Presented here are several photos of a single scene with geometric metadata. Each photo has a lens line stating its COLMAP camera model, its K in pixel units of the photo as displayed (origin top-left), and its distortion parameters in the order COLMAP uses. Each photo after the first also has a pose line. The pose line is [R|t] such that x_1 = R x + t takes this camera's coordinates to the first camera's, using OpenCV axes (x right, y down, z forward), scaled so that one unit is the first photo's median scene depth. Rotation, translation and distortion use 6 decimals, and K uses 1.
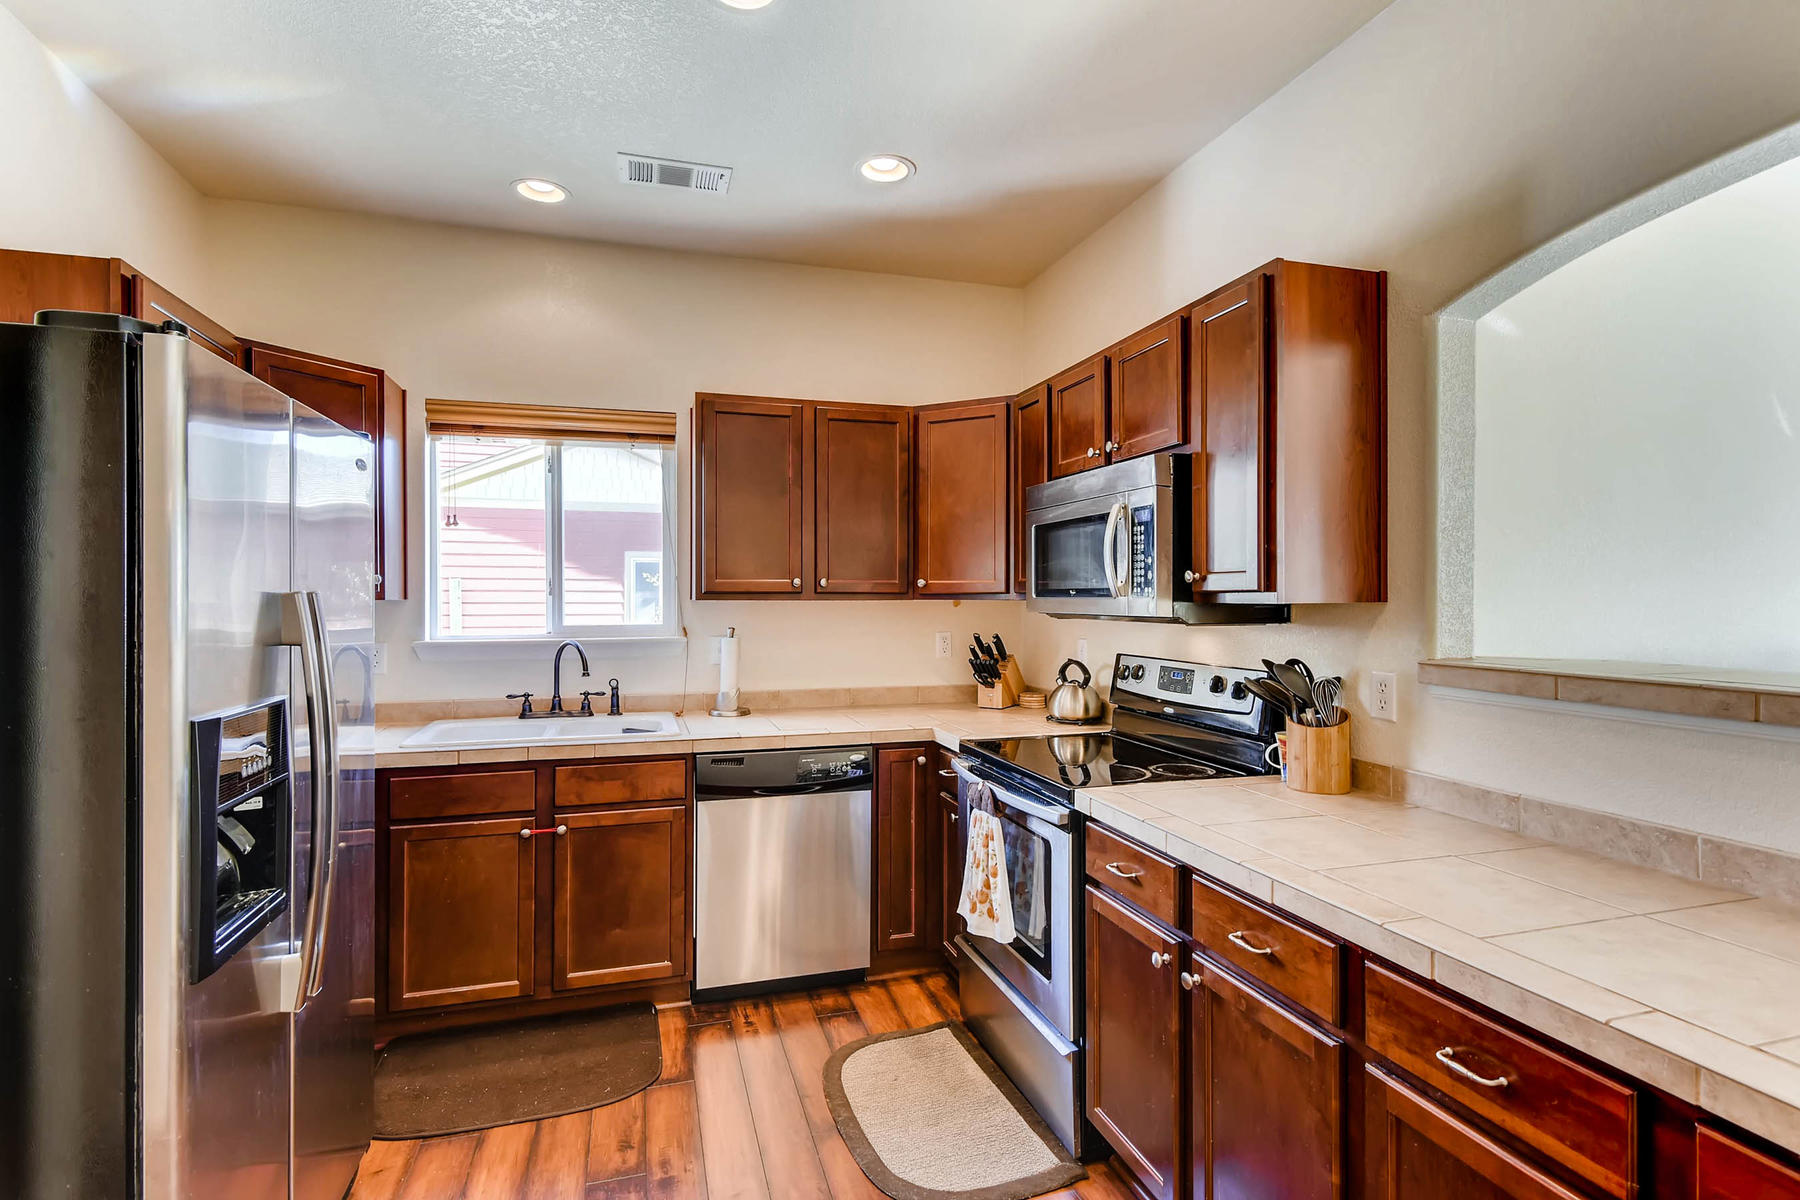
lens RADIAL K [[874.6, 0, 922.3], [0, 874.6, 590.0], [0, 0, 1]] dist [0.006981, -0.001648]
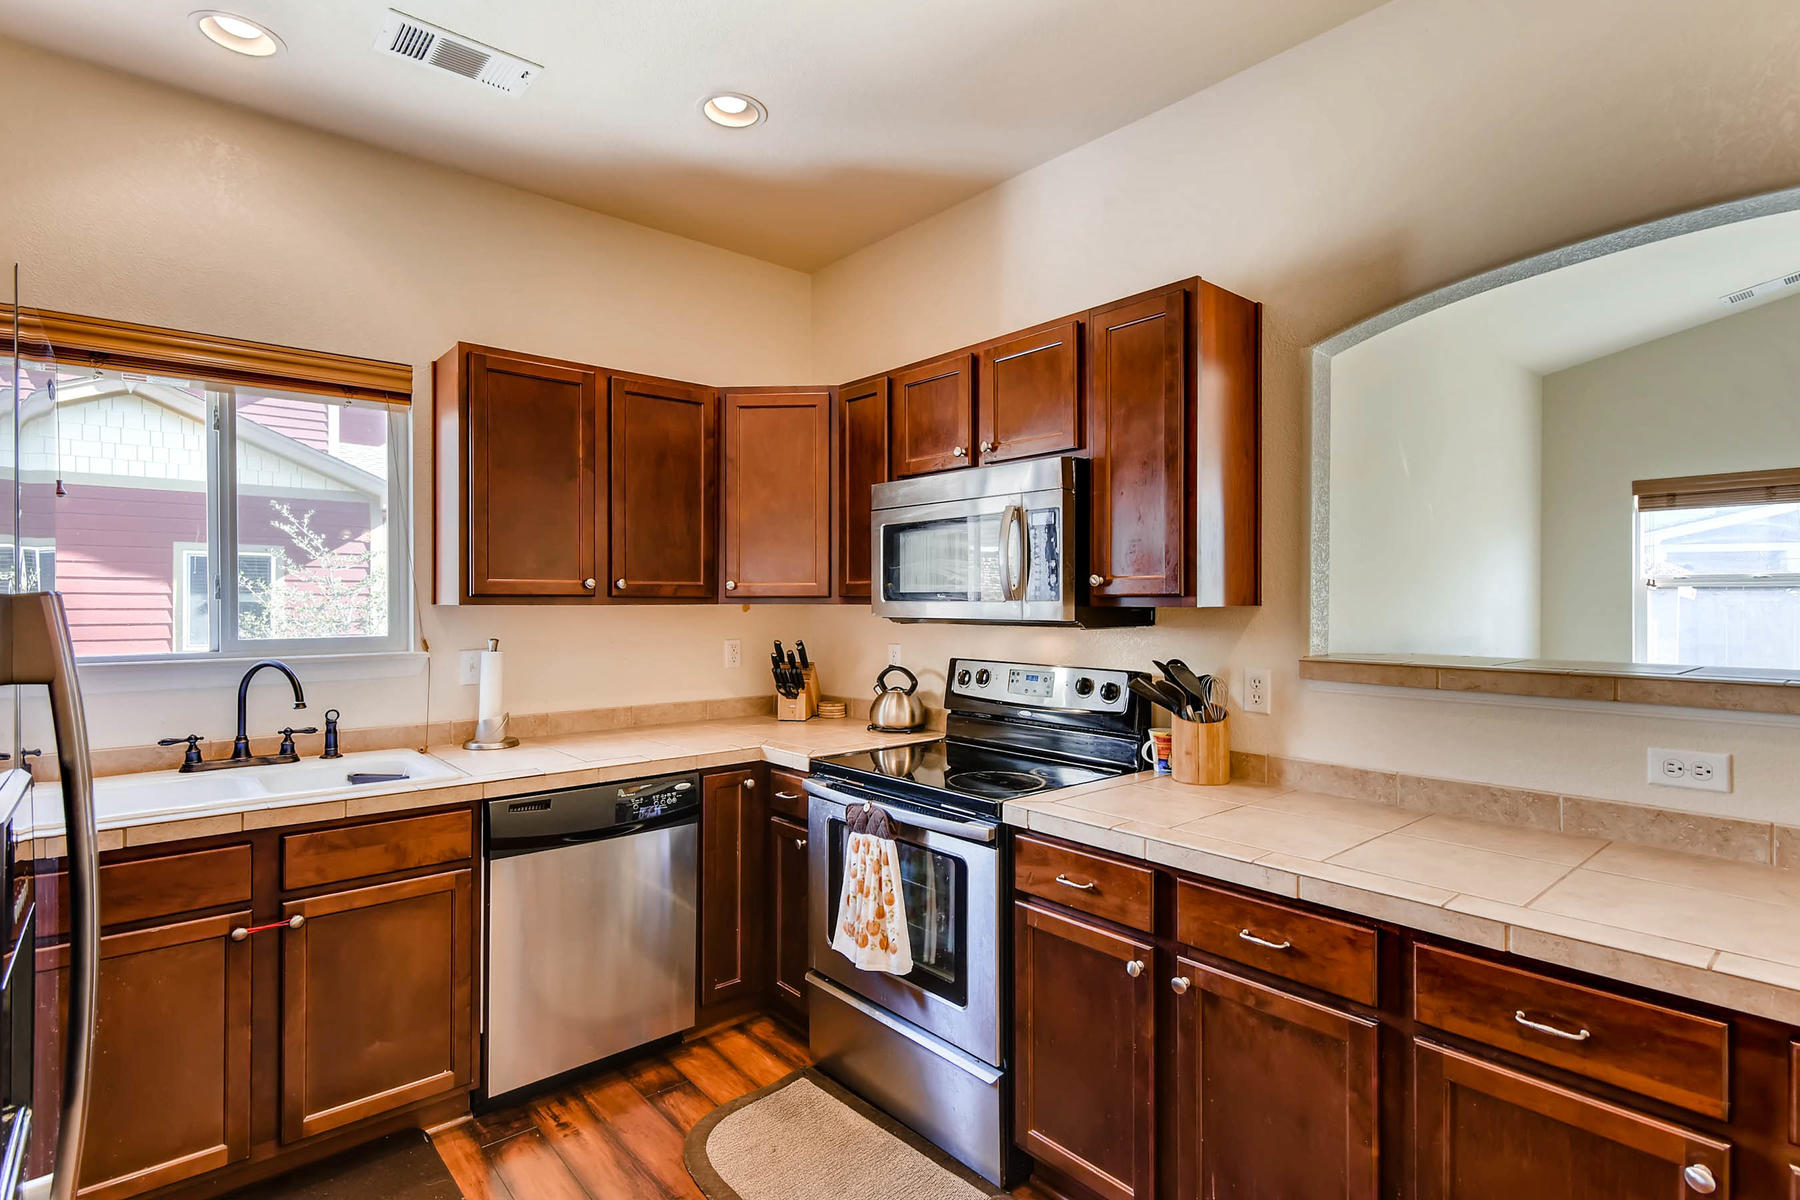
lens RADIAL K [[874.6, 0, 913.6], [0, 874.6, 597.6], [0, 0, 1]] dist [0.006981, -0.001648]
pose [[0.916883, 0.001381, 0.399153, -0.233823], [-0.002980, 0.999990, 0.003386, 0.001171], [-0.399144, -0.004294, 0.916878, 0.129948]]
